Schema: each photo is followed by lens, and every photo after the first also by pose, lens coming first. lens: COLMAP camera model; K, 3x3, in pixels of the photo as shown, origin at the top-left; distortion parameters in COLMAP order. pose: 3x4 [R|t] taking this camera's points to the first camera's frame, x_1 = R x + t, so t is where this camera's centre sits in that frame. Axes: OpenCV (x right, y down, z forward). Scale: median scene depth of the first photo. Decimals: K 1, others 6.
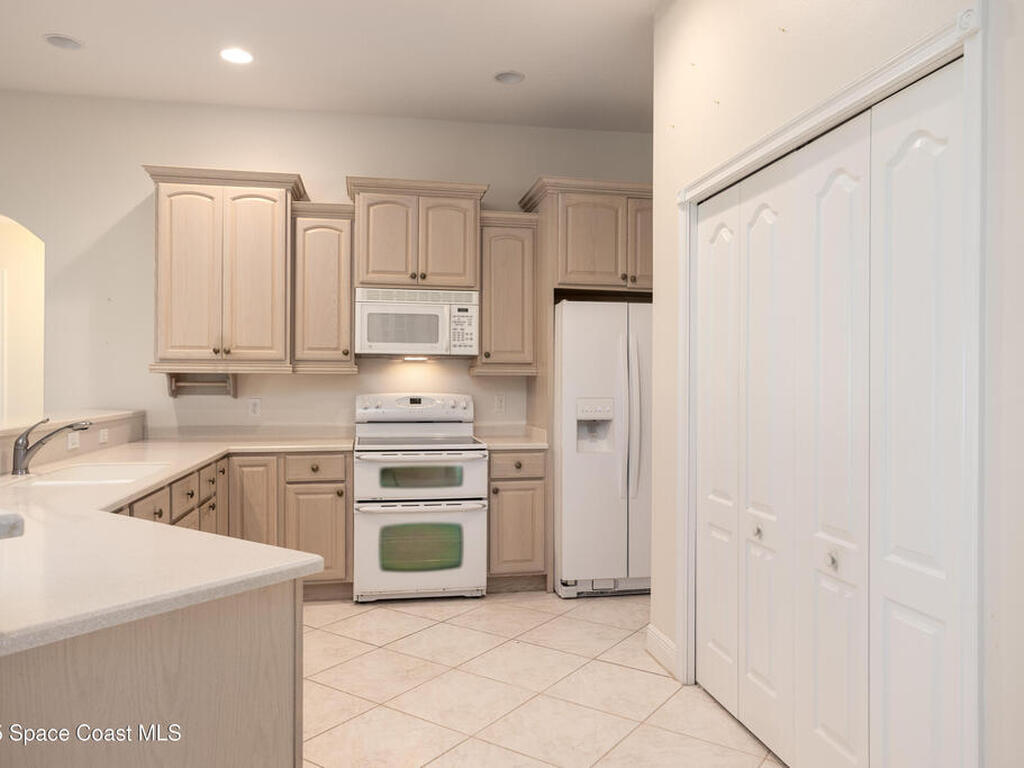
lens RADIAL K [[763.1, 0, 512.0], [0, 763.1, 384.0], [0, 0, 1]] dist [-0.009855, -0.000731]
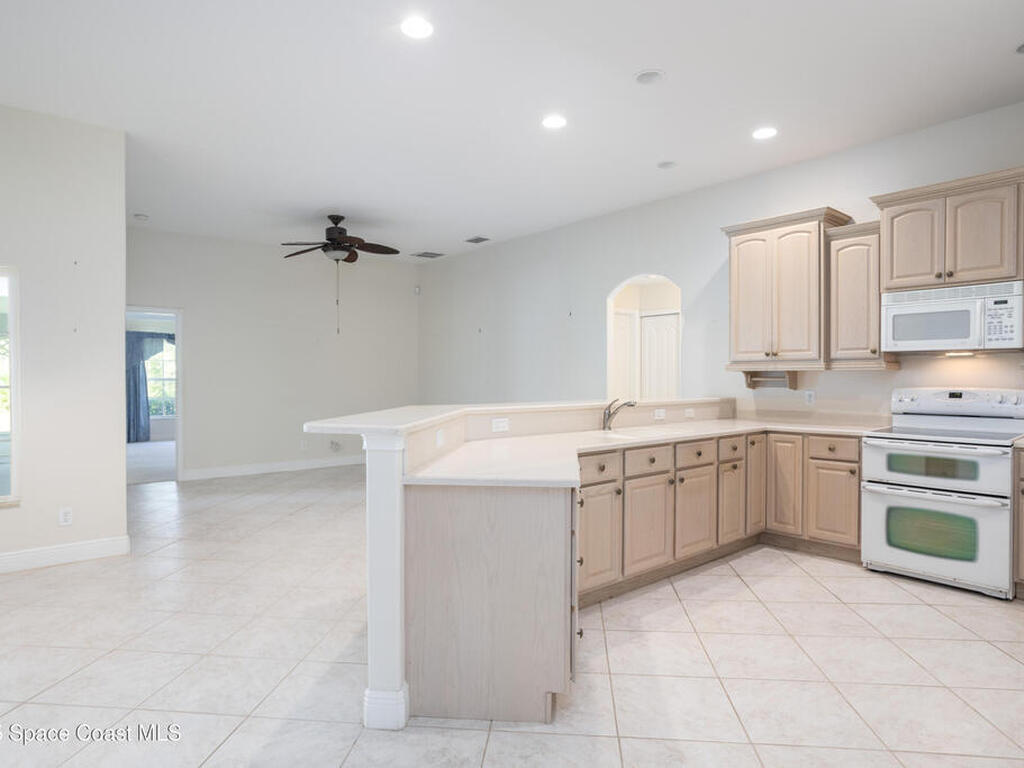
lens RADIAL K [[591.9, 0, 487.9], [0, 591.9, 384.2], [0, 0, 1]] dist [0.000721, 0.000592]
pose [[0.490368, 0.005676, -0.871497, 0.275758], [-0.000552, 0.999981, 0.006202, 0.003054], [0.871515, -0.002560, 0.490362, 0.061516]]
